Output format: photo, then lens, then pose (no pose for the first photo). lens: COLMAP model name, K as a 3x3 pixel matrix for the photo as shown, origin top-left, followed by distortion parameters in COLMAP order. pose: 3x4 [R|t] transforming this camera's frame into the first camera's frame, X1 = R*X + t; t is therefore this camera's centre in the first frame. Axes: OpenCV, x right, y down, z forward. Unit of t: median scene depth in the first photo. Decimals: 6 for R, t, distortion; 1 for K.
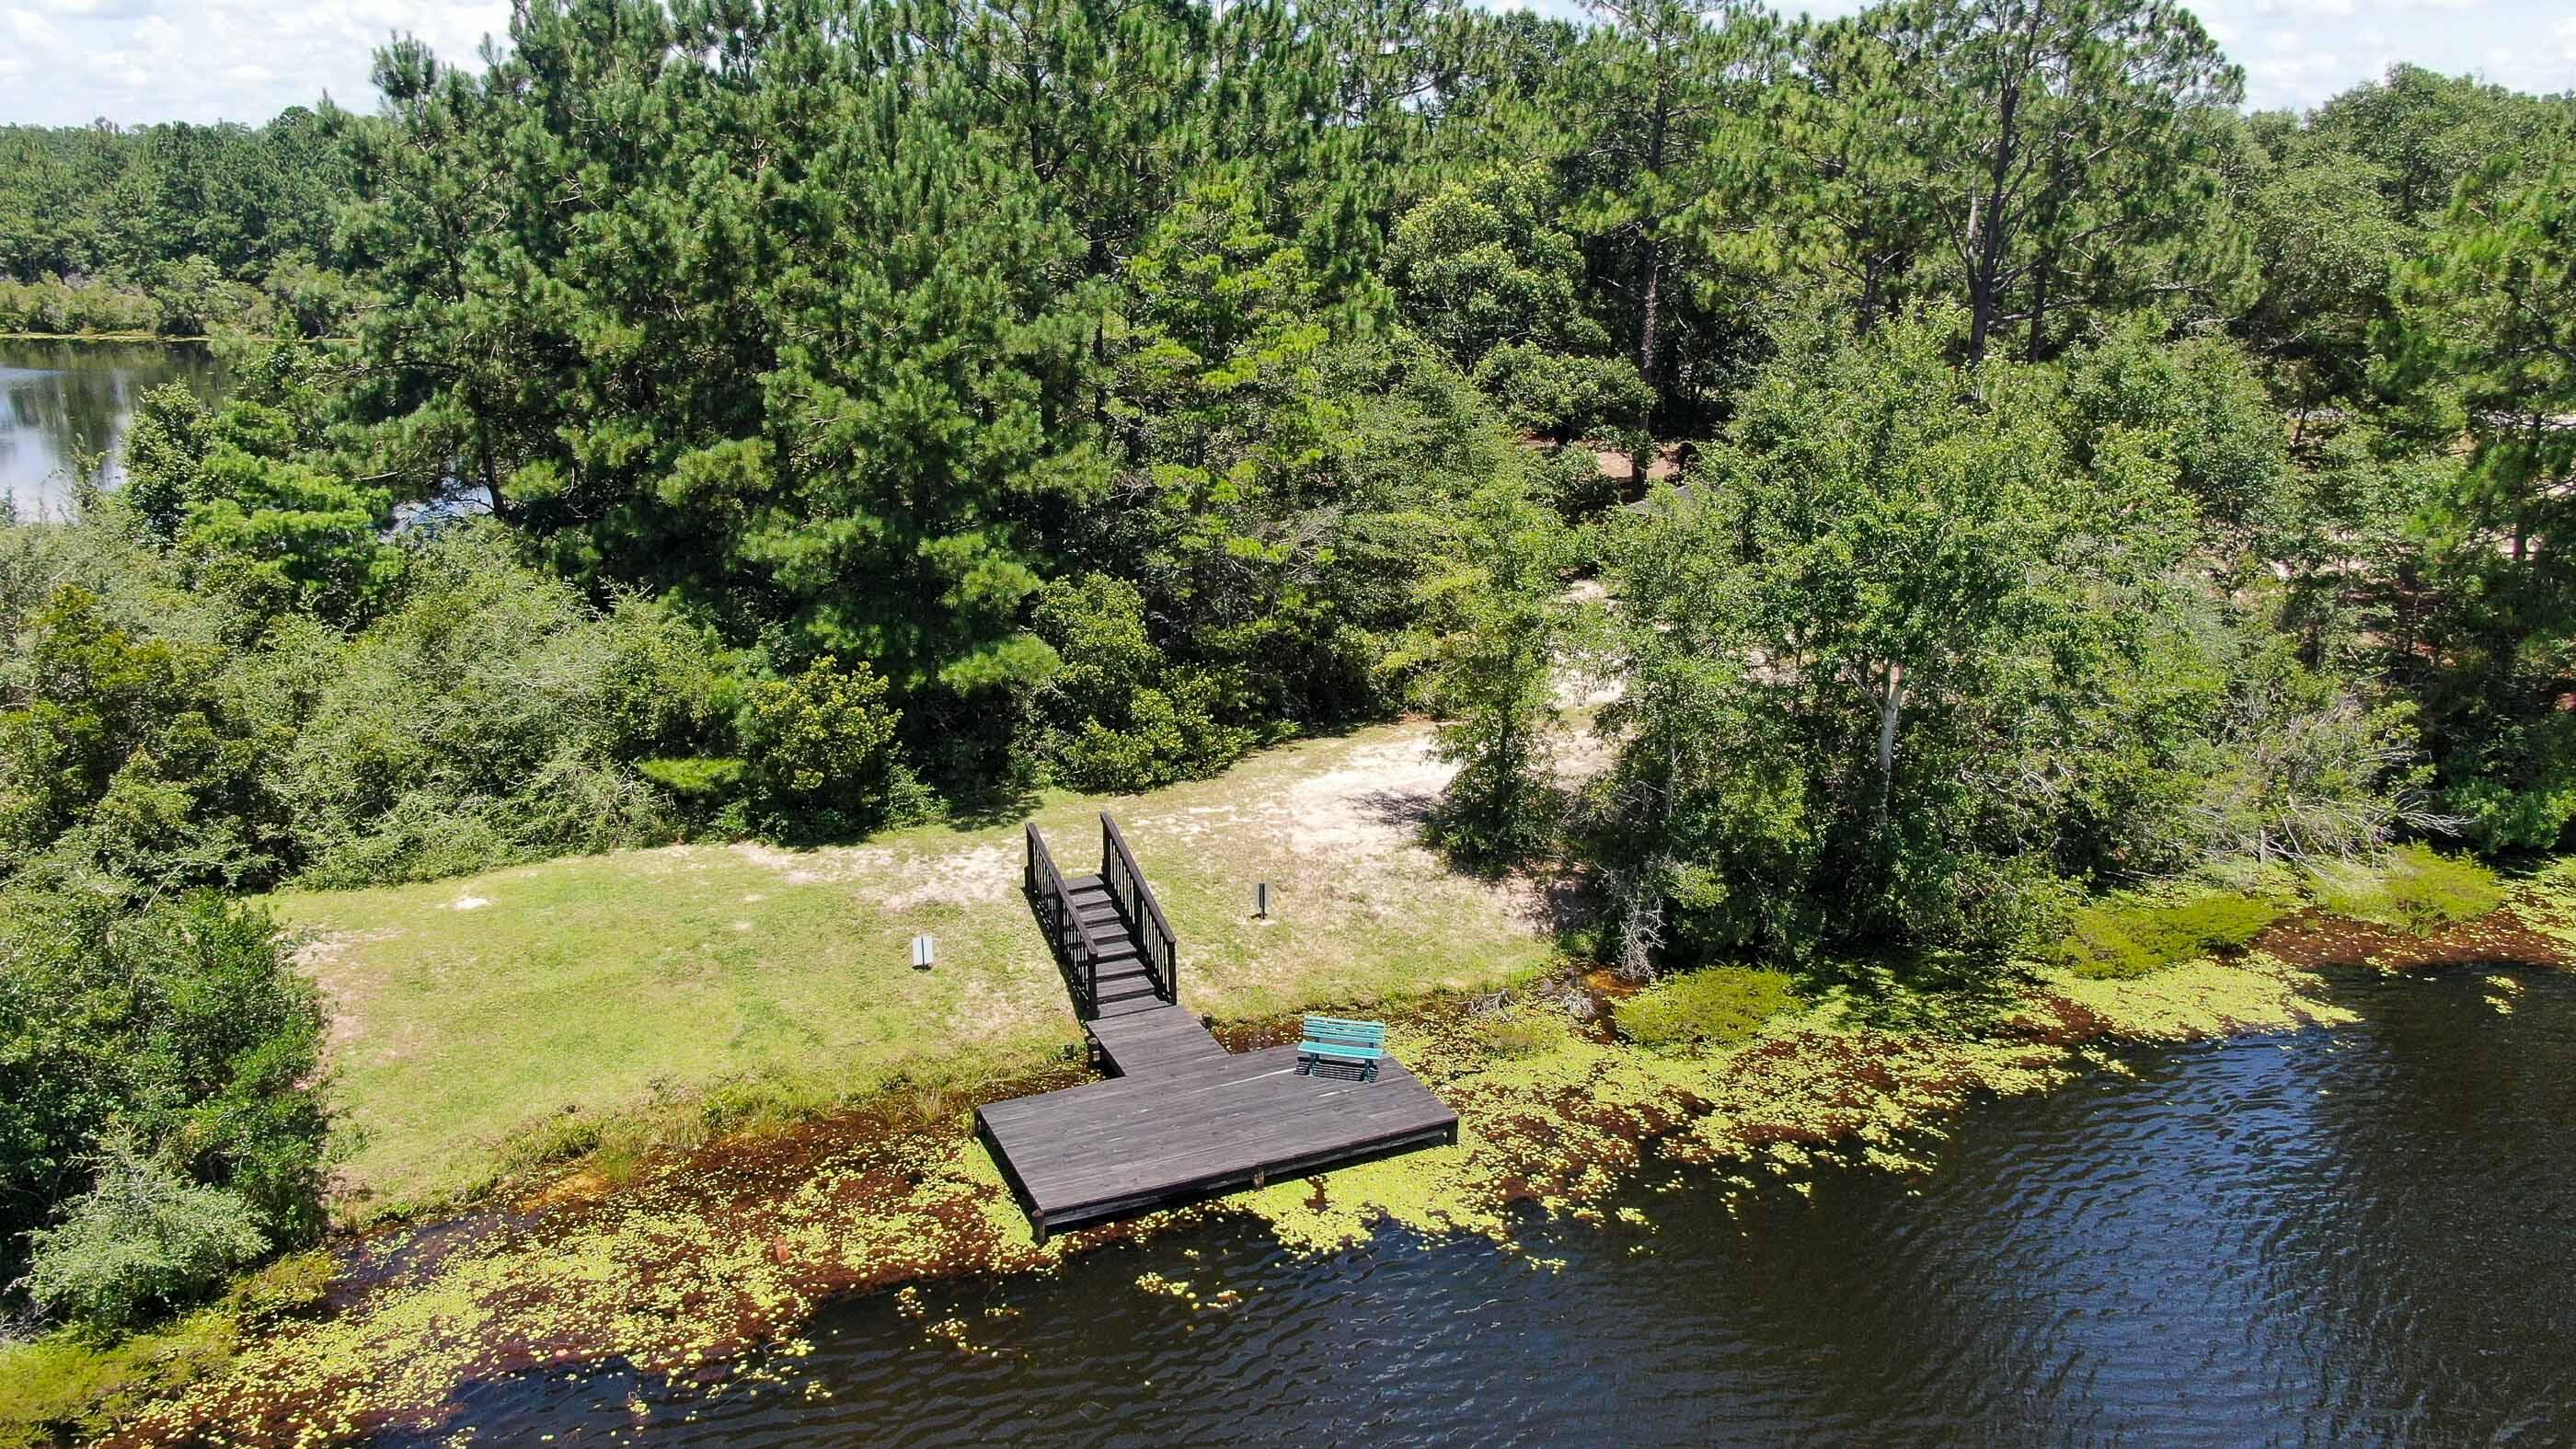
lens RADIAL K [[1863.1, 0, 1288.0], [0, 1863.1, 724.5], [0, 0, 1]] dist [-0.017988, 0.004417]
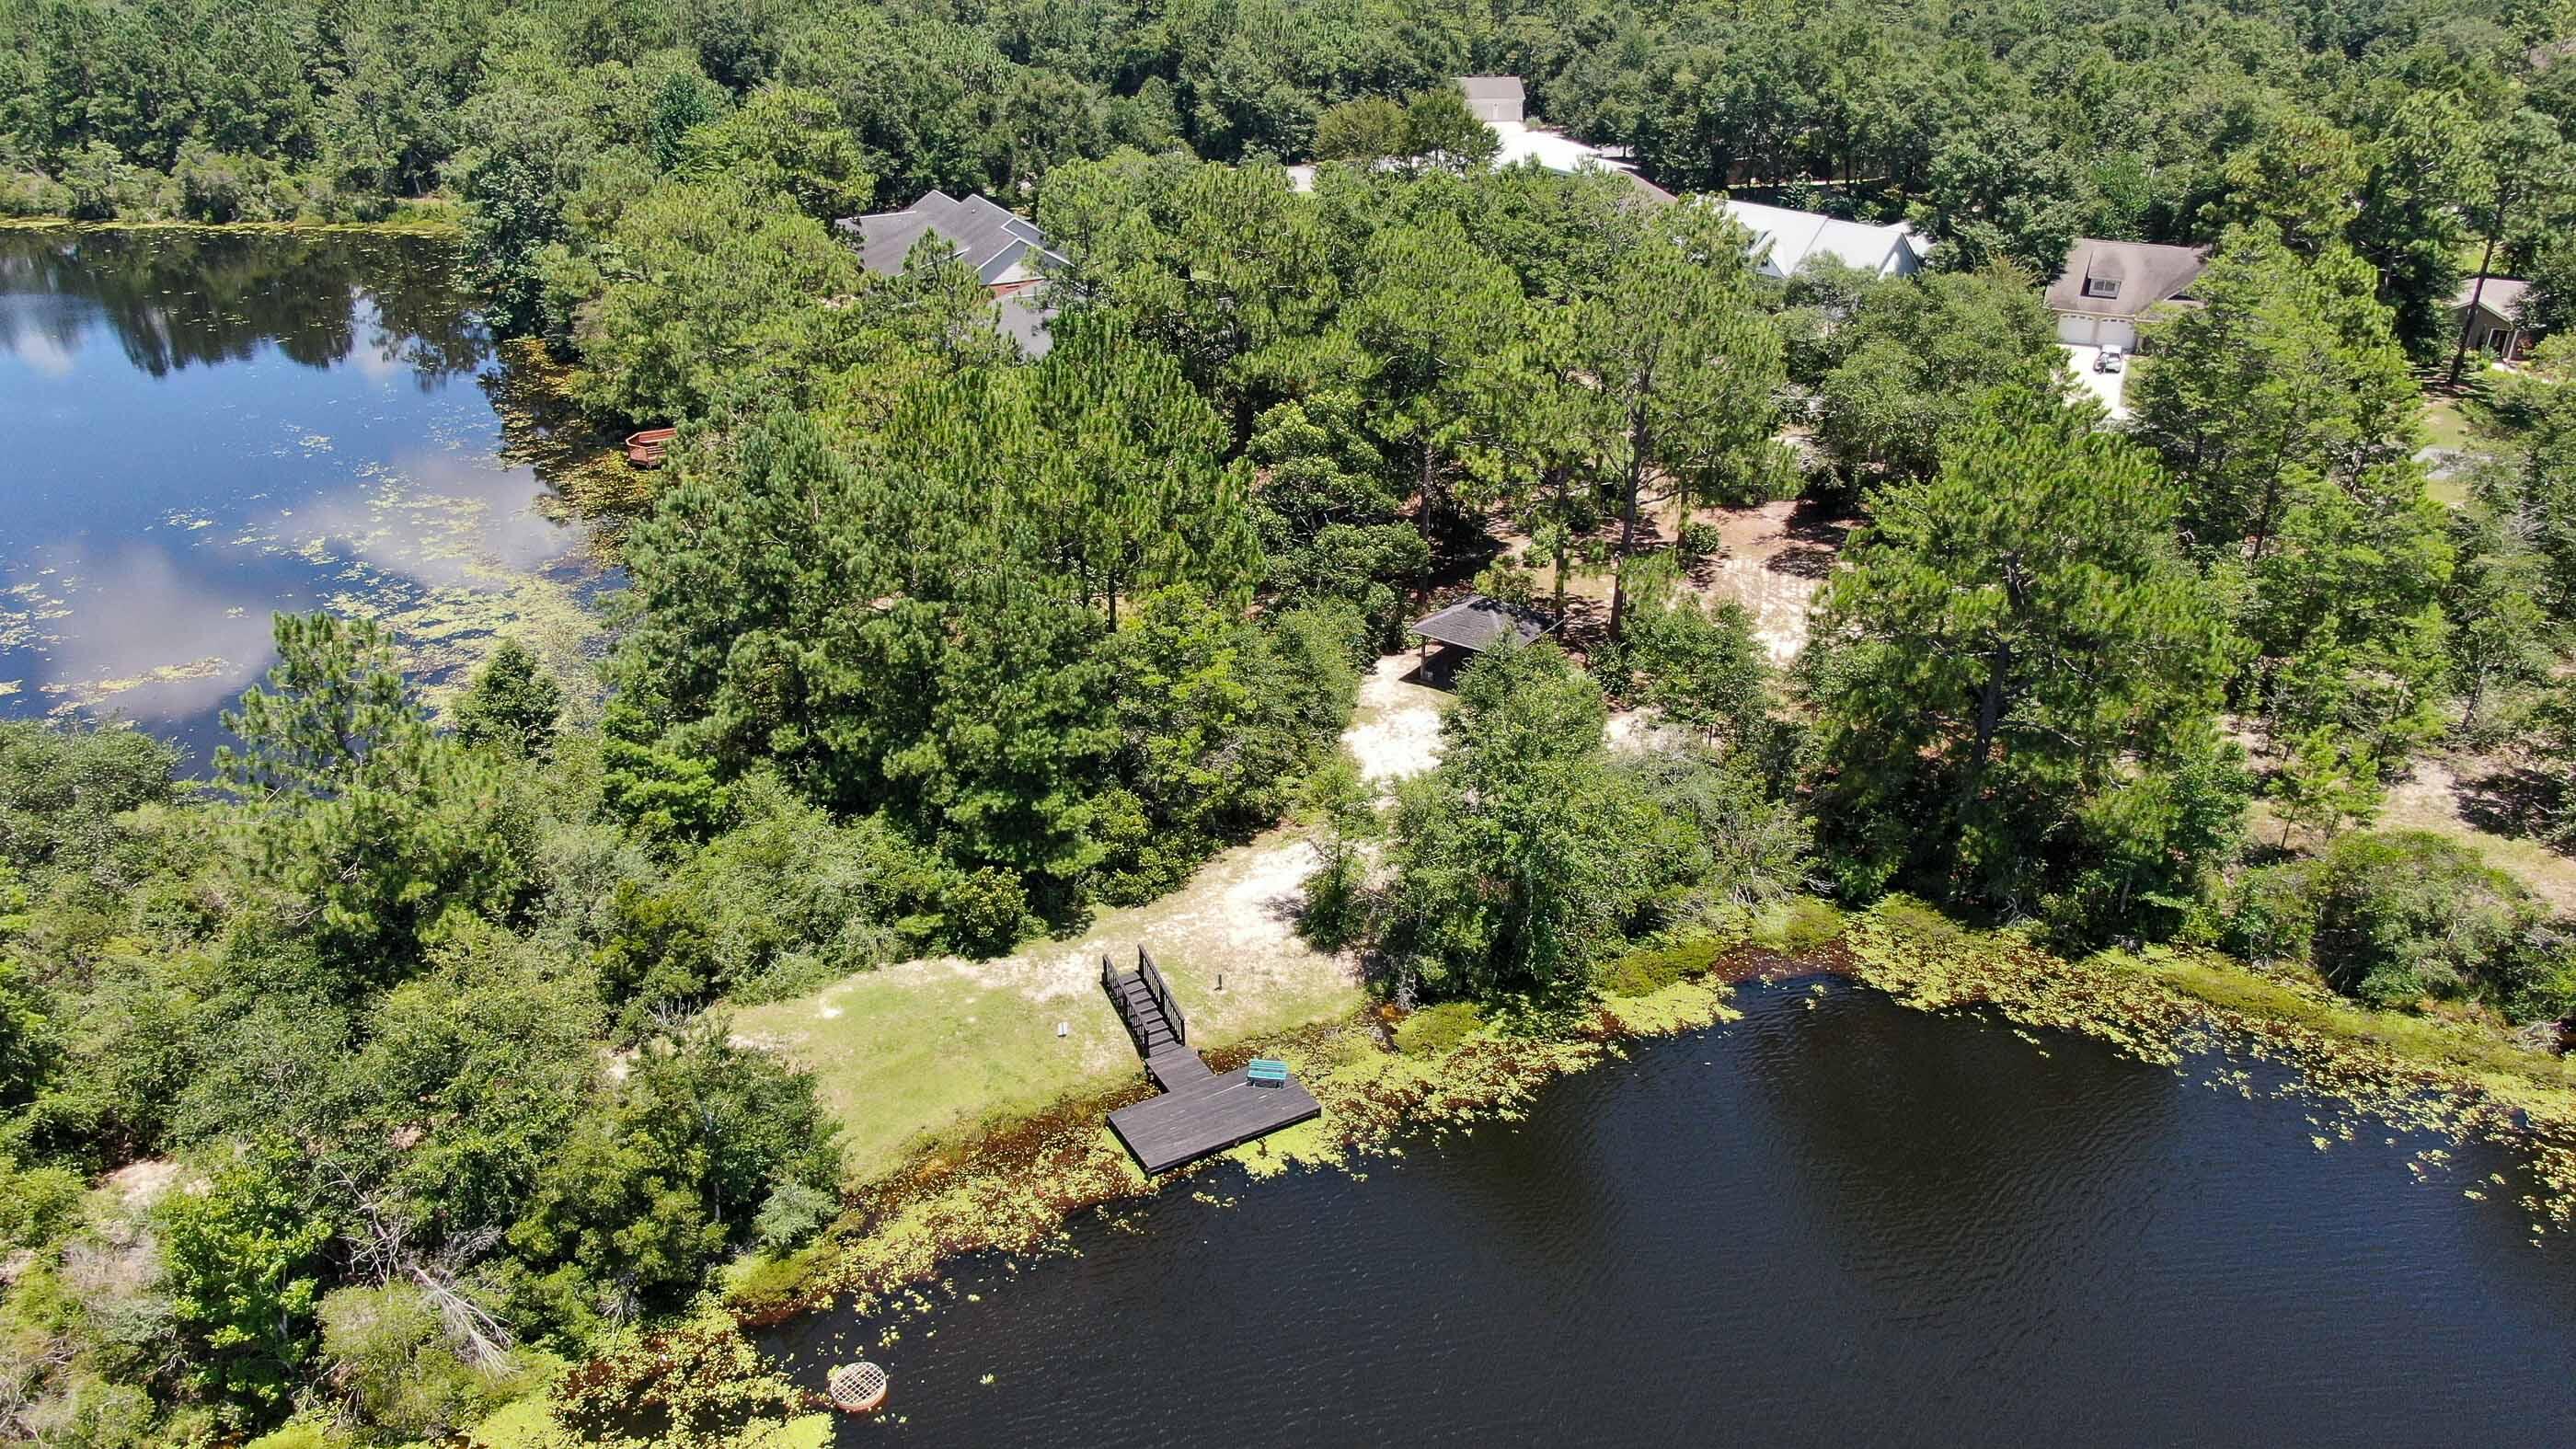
lens RADIAL K [[1863.1, 0, 1288.0], [0, 1863.1, 724.5], [0, 0, 1]] dist [-0.017988, 0.004417]
pose [[0.995668, -0.044418, 0.081678, -0.096018], [0.030201, 0.985373, 0.167714, -0.533616], [-0.087933, -0.164520, 0.982446, -0.972654]]
